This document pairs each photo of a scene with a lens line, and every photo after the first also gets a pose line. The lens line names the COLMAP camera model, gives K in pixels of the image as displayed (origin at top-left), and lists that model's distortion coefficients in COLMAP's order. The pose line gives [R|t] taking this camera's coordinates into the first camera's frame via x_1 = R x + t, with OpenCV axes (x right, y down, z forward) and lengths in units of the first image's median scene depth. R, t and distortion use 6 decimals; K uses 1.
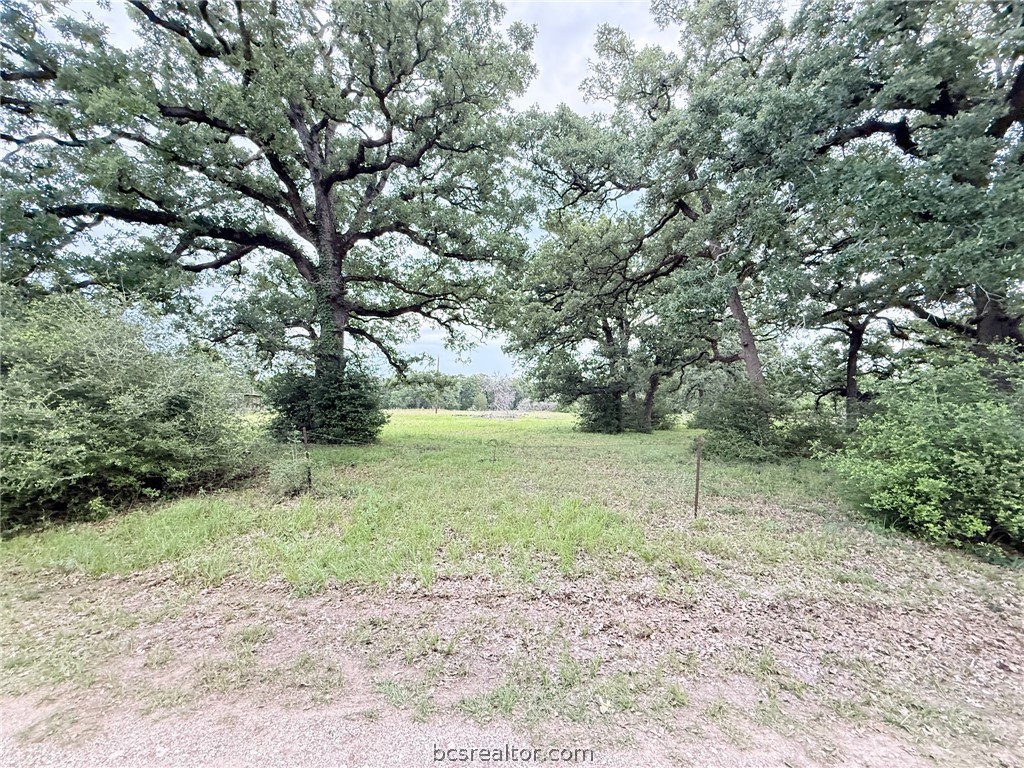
lens RADIAL K [[414.0, 0, 510.9], [0, 414.0, 384.0], [0, 0, 1]] dist [-0.000215, 0.000554]
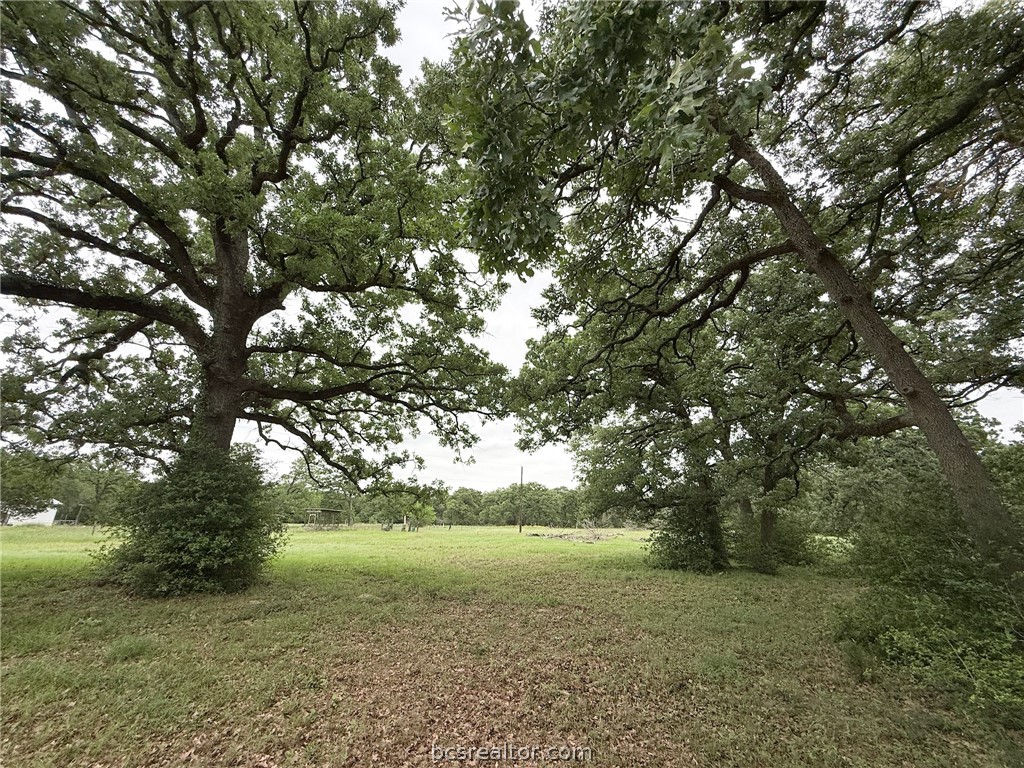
lens RADIAL K [[414.0, 0, 514.0], [0, 414.0, 377.8], [0, 0, 1]] dist [-0.000215, 0.000554]
pose [[0.955006, -0.104663, -0.277505, 0.565583], [0.015131, 0.951638, -0.306847, 0.091320], [0.296200, 0.288842, 0.910404, 0.860820]]
